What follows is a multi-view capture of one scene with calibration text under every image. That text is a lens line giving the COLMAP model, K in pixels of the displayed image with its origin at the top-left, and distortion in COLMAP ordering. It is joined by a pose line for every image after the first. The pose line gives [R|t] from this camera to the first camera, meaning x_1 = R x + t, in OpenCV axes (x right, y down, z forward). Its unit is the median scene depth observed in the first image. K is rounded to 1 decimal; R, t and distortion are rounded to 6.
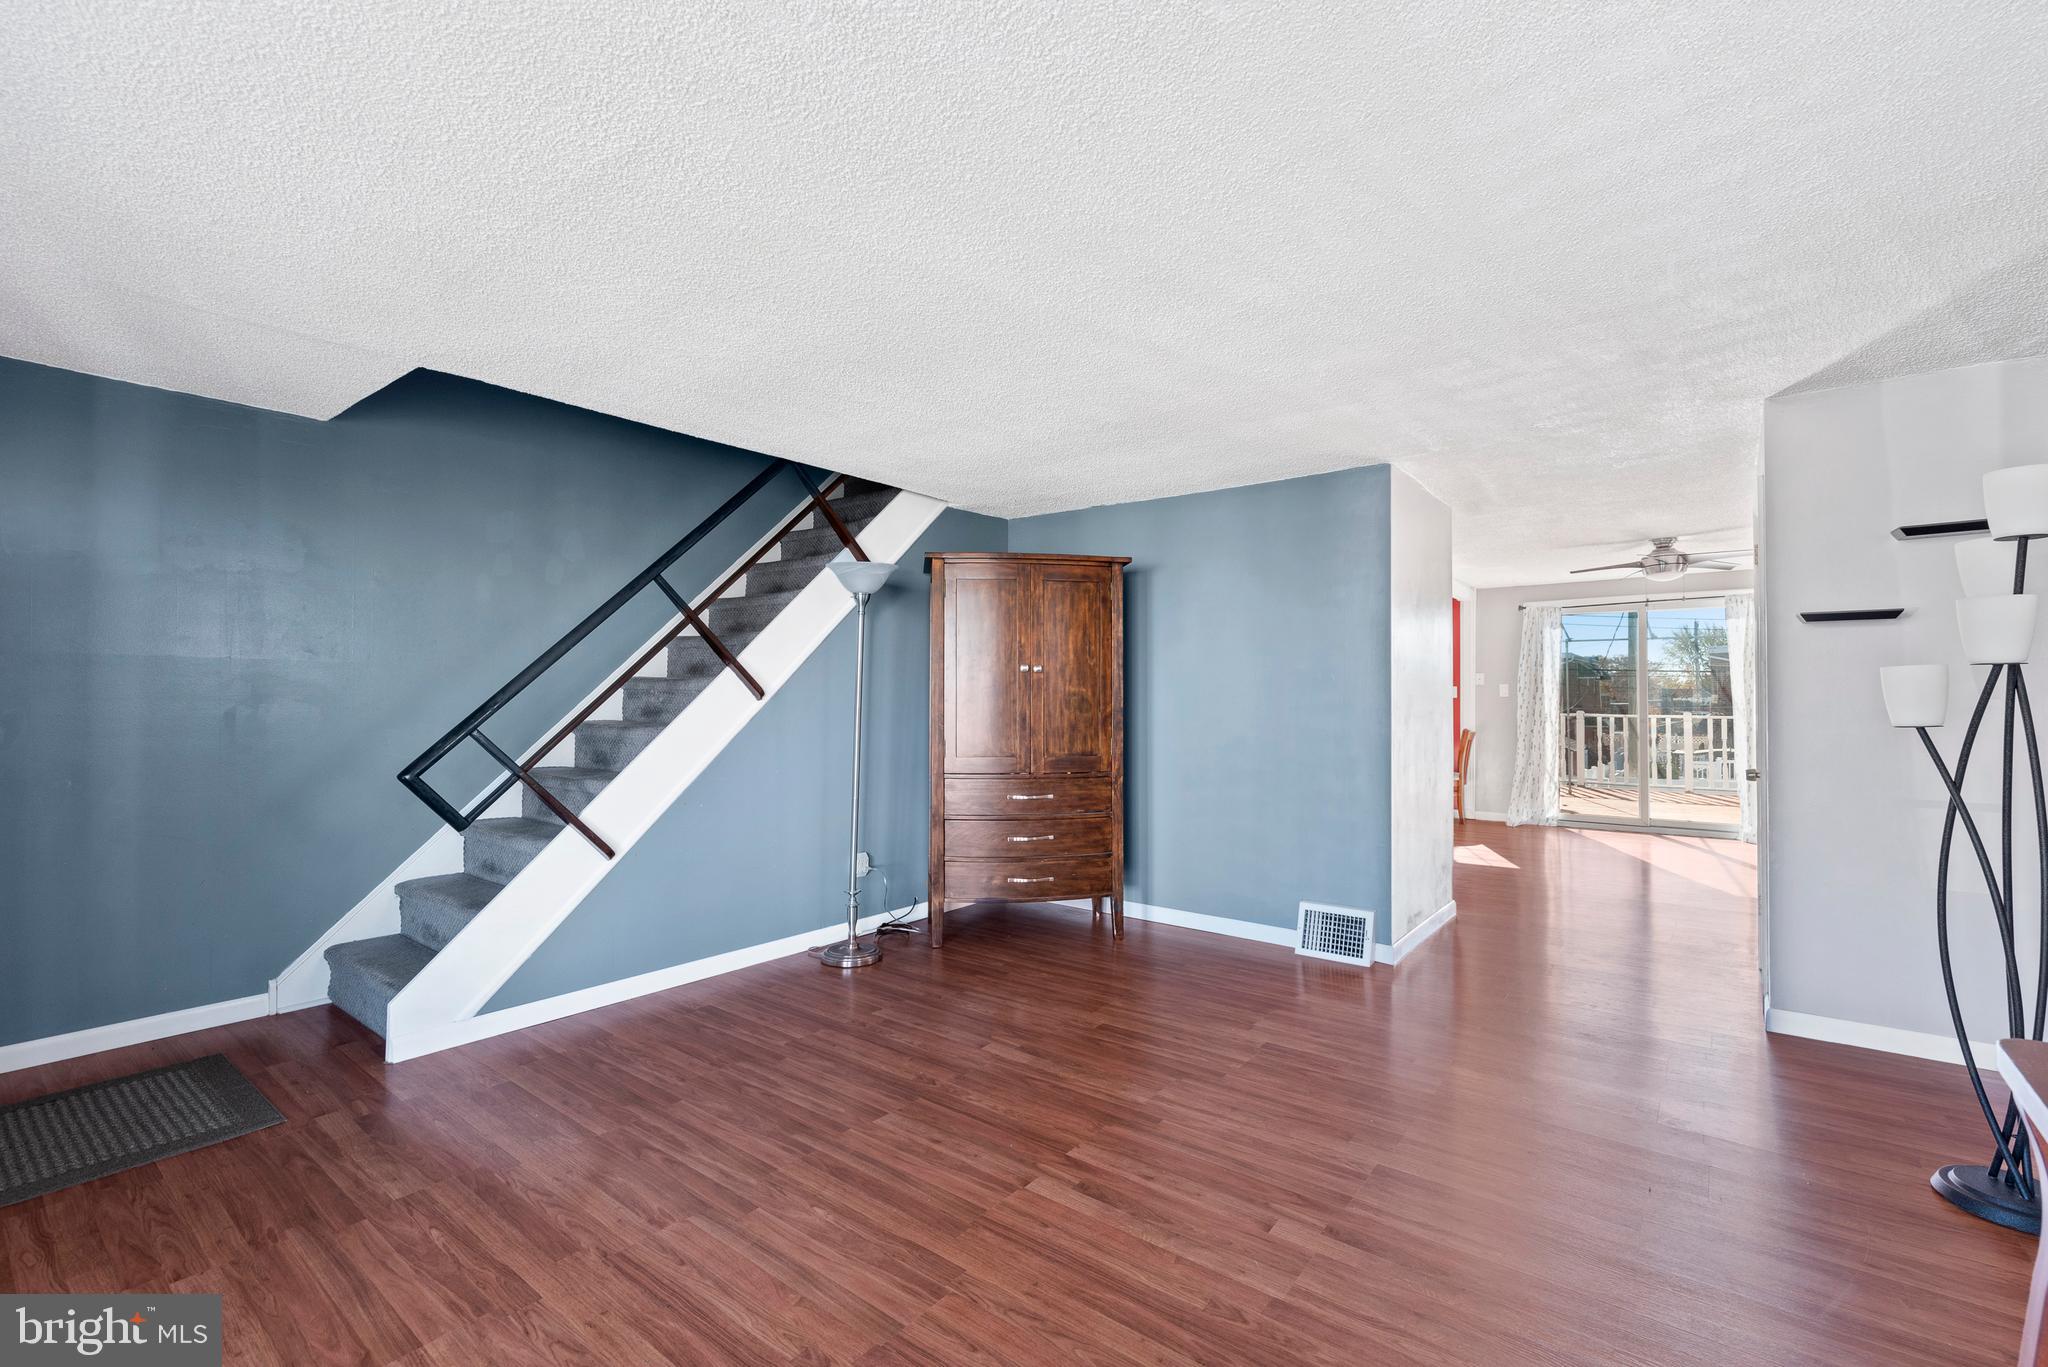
lens RADIAL K [[891.6, 0, 1040.4], [0, 891.6, 676.4], [0, 0, 1]] dist [0.002237, 0.000495]
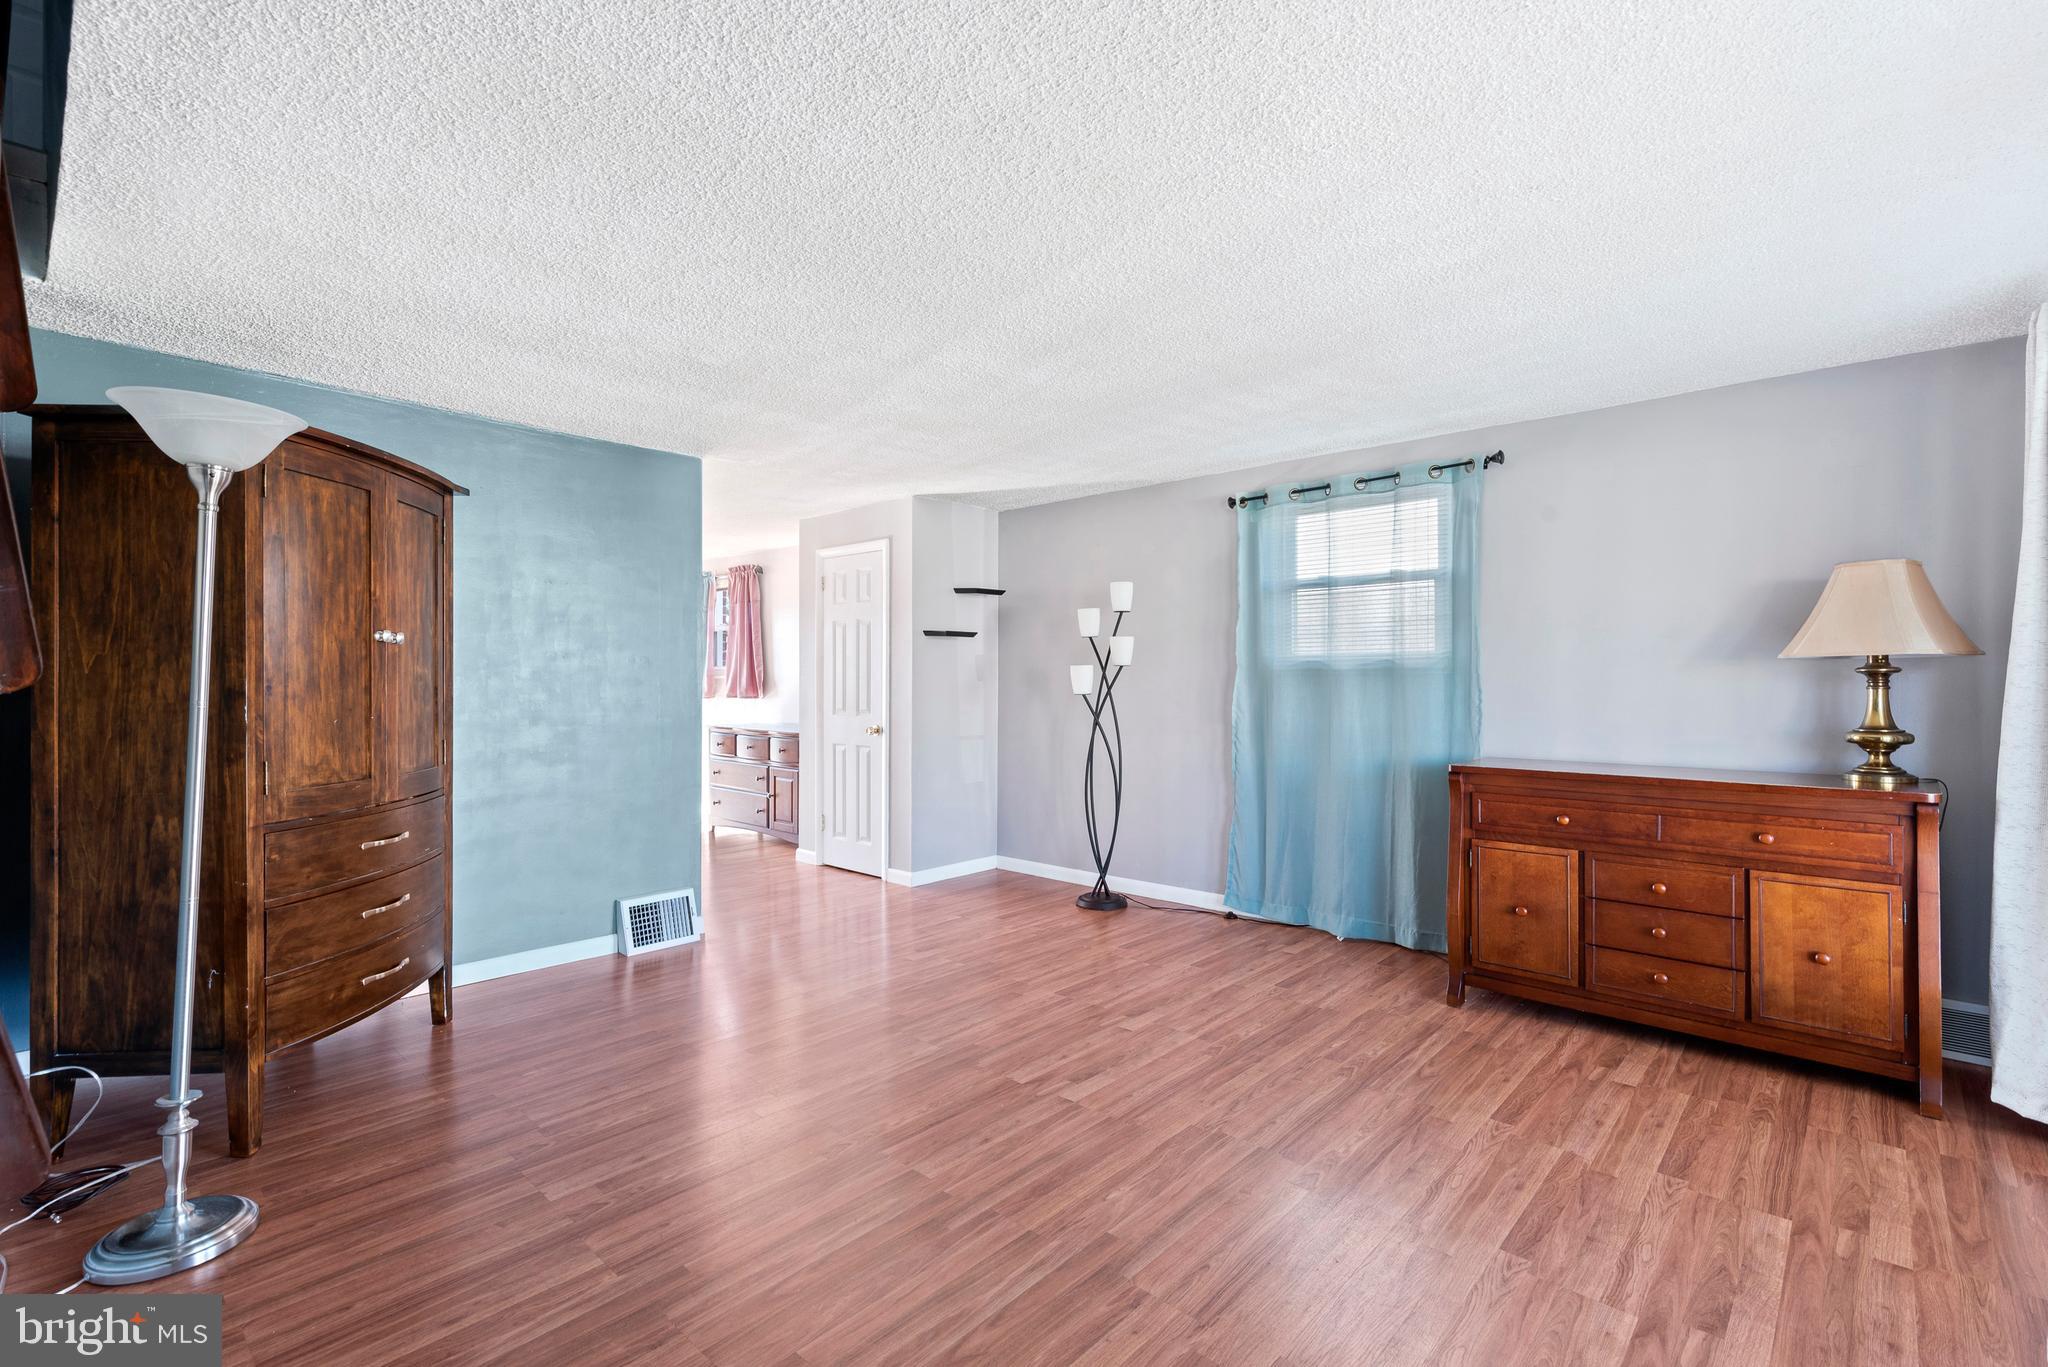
lens RADIAL K [[922.7, 0, 1025.7], [0, 922.7, 679.3], [0, 0, 1]] dist [0.000714, 0.001160]
pose [[0.080216, 0.000190, 0.996777, -0.932958], [-0.022924, 0.999736, 0.001654, 0.014125], [-0.996514, -0.022983, 0.080199, 0.743747]]
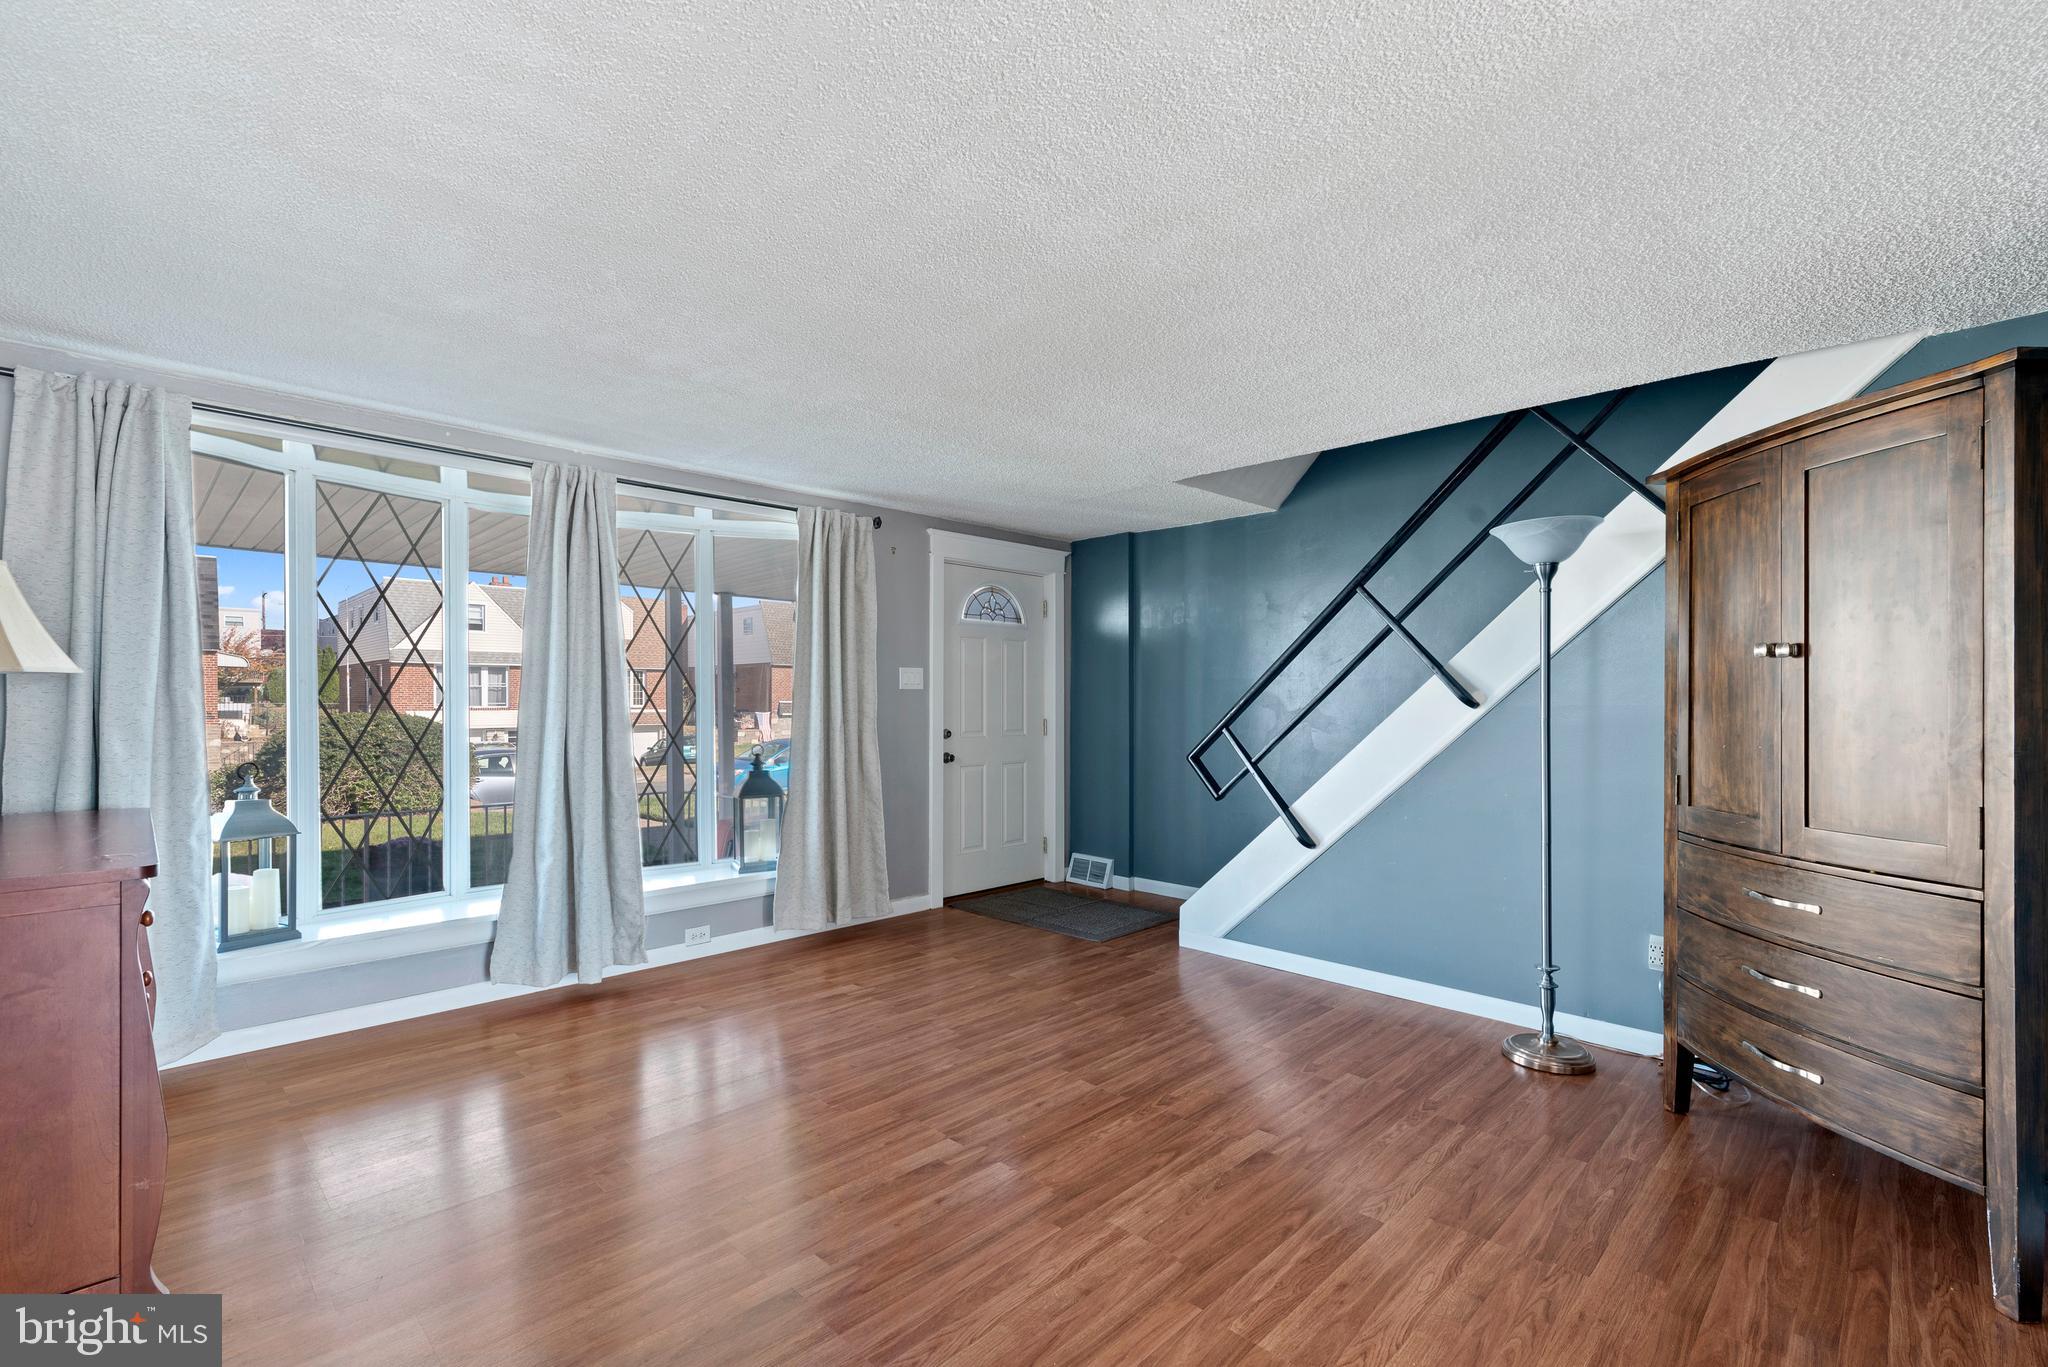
lens RADIAL K [[891.6, 0, 1015.8], [0, 891.6, 719.6], [0, 0, 1]] dist [0.002237, 0.000495]
pose [[-0.131322, 0.016152, -0.991208, 0.821280], [0.019990, 0.999707, 0.013642, 0.022153], [0.991138, -0.018023, -0.131606, 0.942966]]
